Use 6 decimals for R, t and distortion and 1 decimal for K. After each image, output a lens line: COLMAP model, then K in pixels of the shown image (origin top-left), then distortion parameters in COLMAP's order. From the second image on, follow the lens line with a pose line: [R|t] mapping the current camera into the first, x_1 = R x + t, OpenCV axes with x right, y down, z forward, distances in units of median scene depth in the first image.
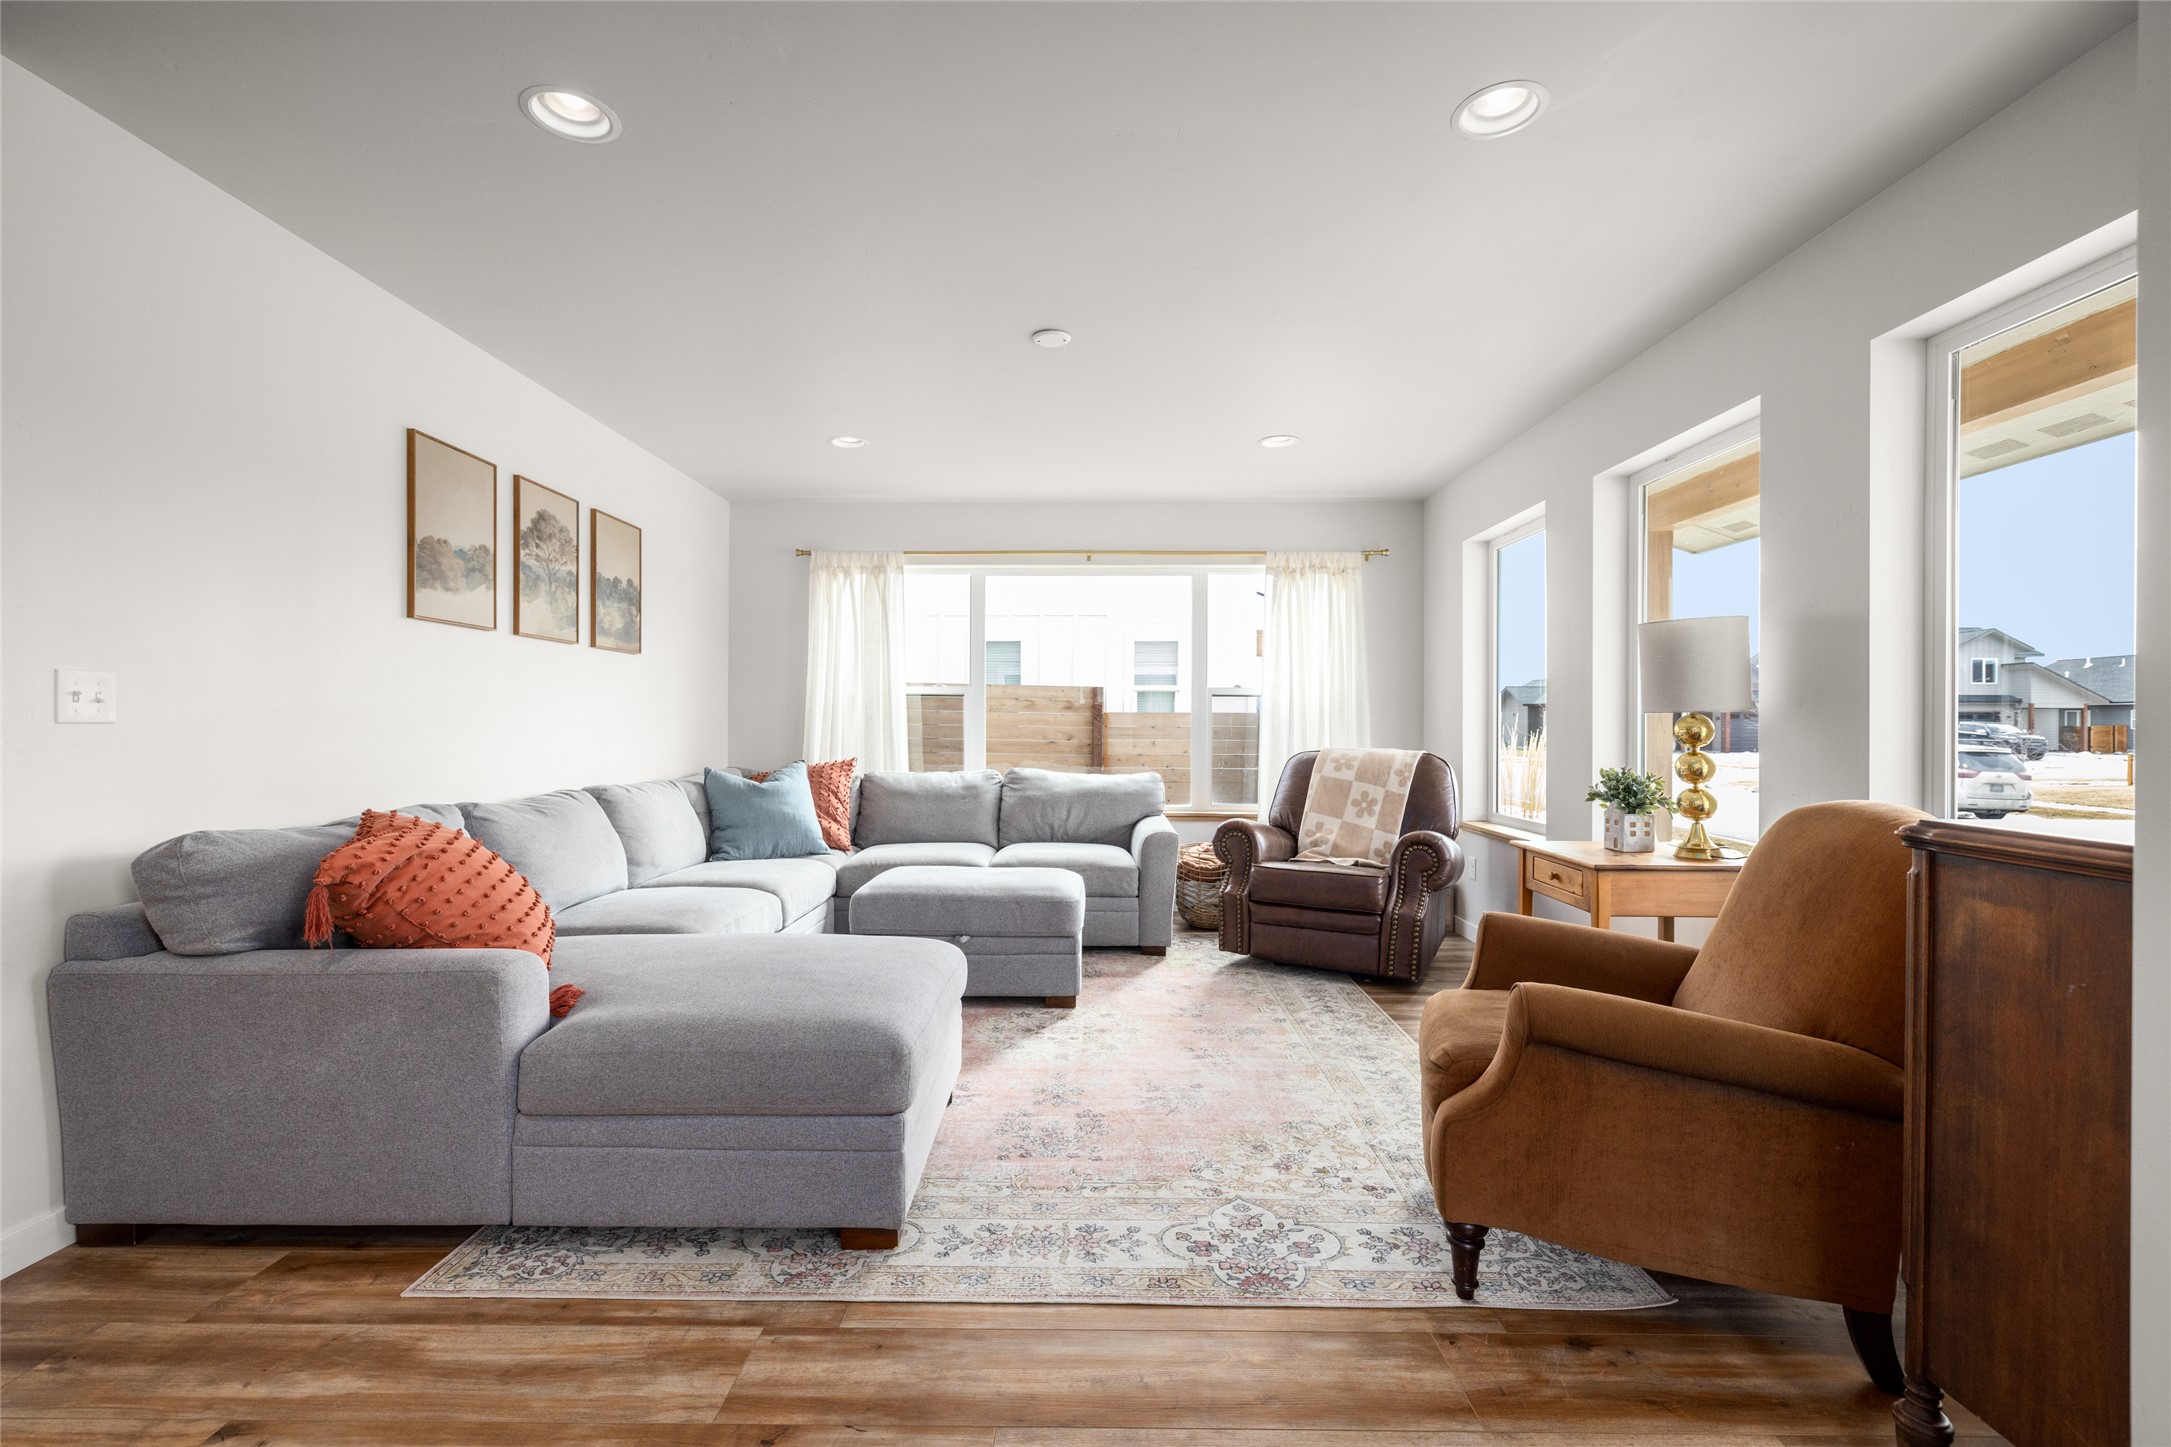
lens RADIAL K [[928.7, 0, 1078.1], [0, 928.7, 735.9], [0, 0, 1]] dist [0.000202, -0.000186]
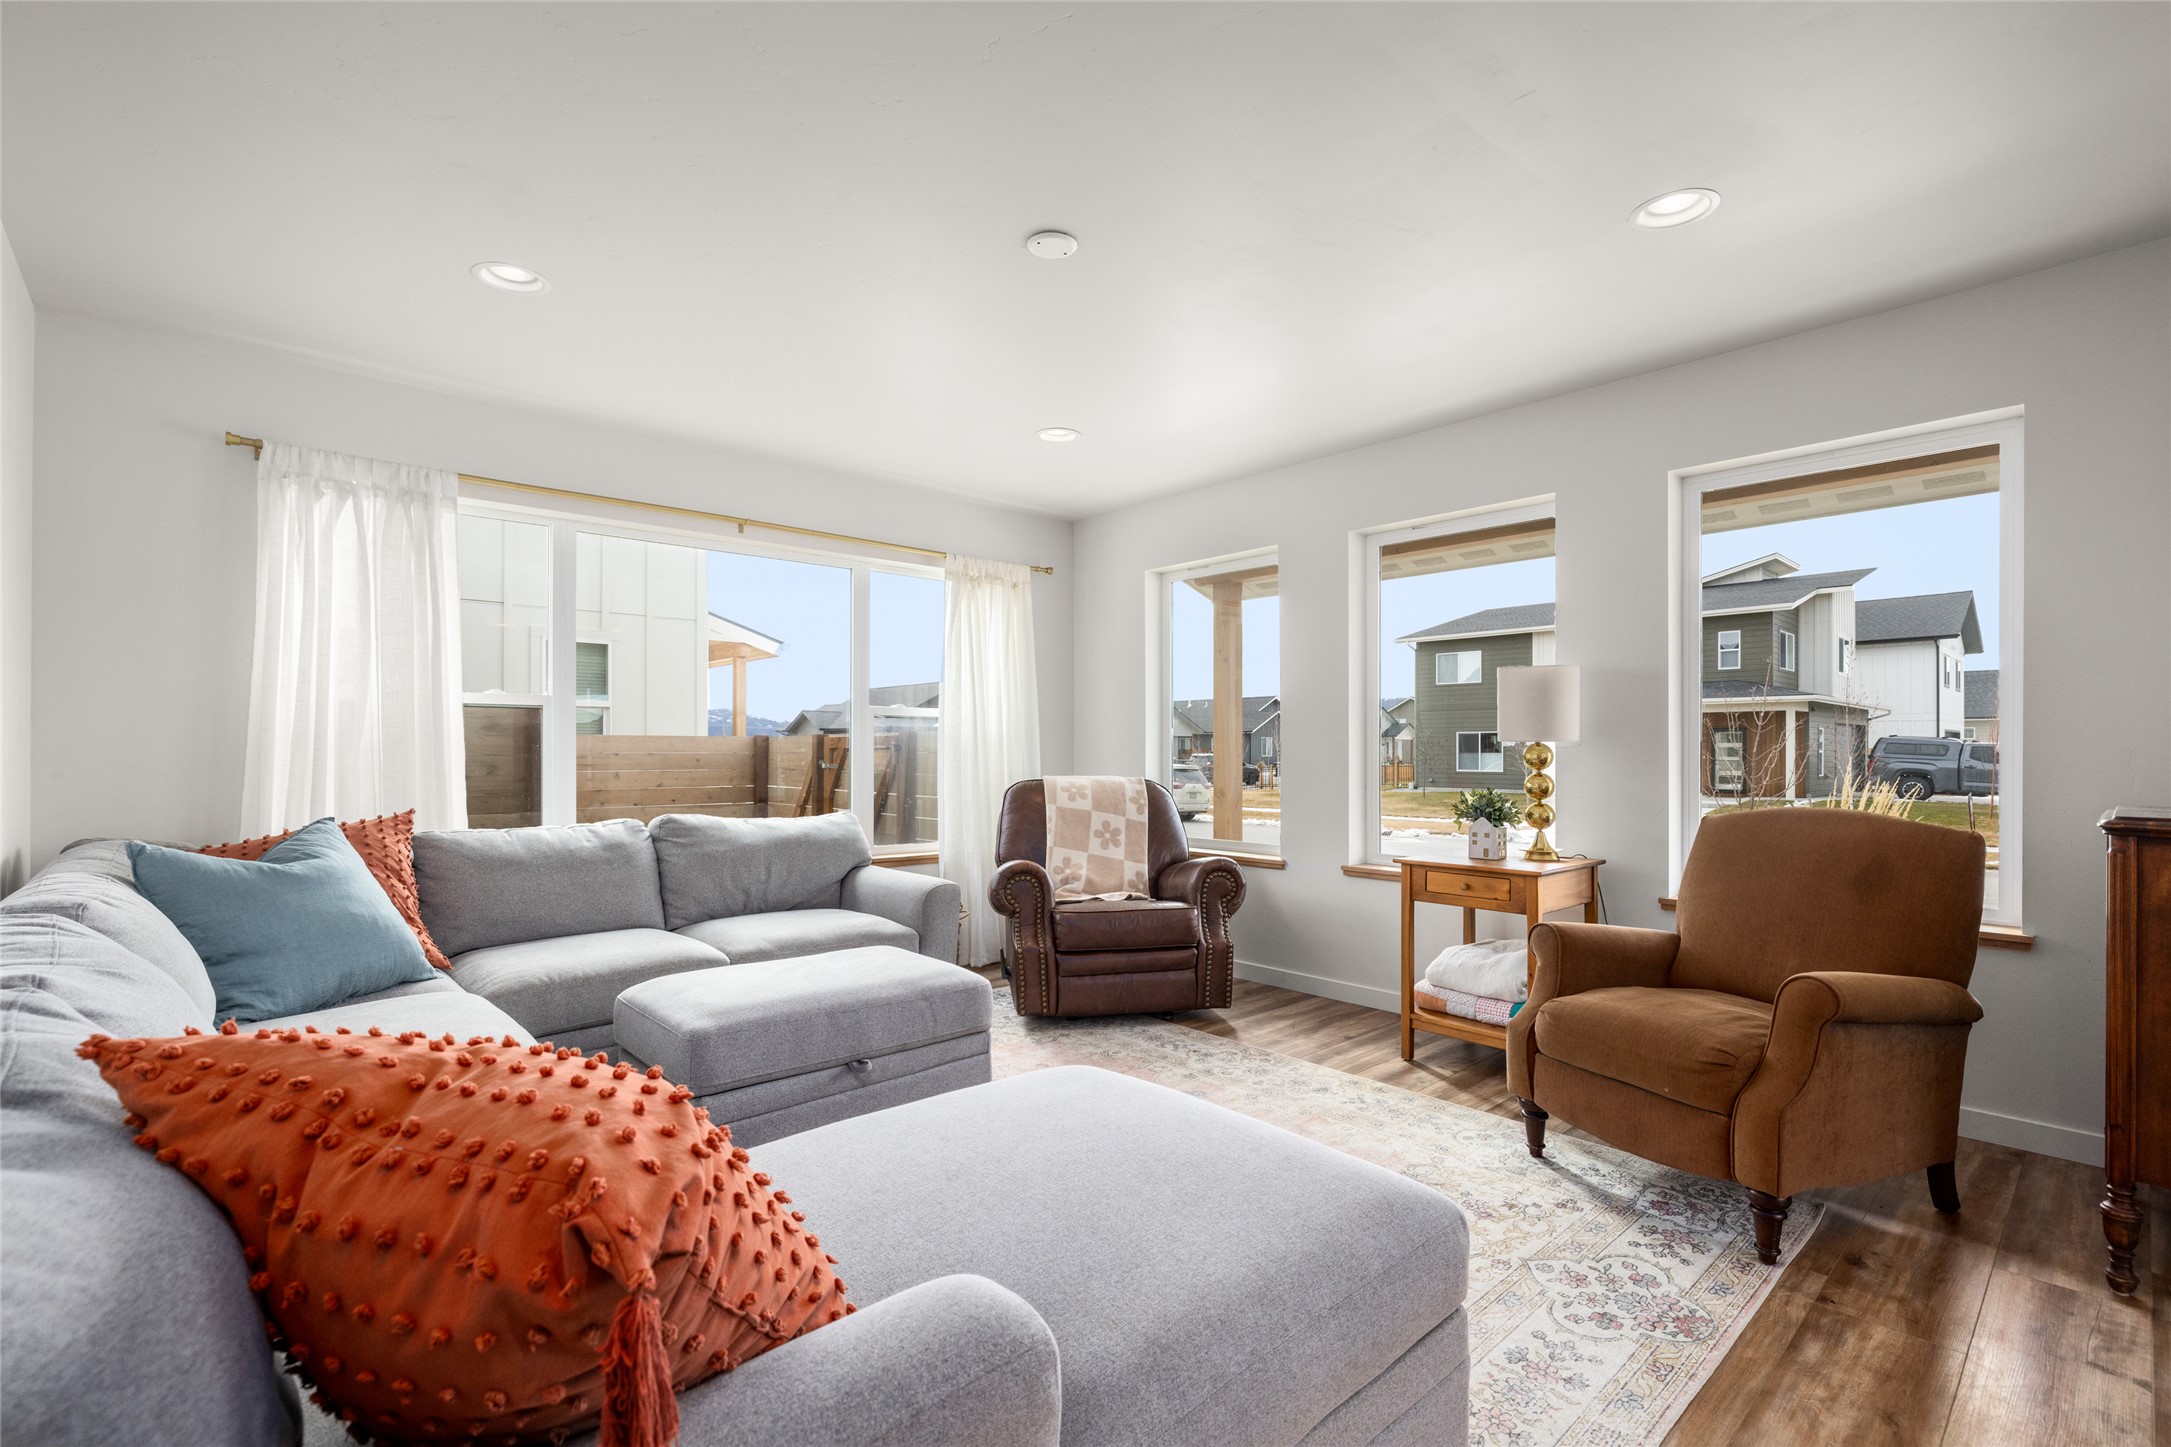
lens RADIAL K [[982.5, 0, 1088.4], [0, 982.5, 756.0], [0, 0, 1]] dist [-0.006179, 0.000054]
pose [[0.725516, -0.006504, 0.688175, -0.404350], [0.009323, 0.999956, -0.000378, -0.006895], [-0.688142, 0.006690, 0.725545, 0.286631]]
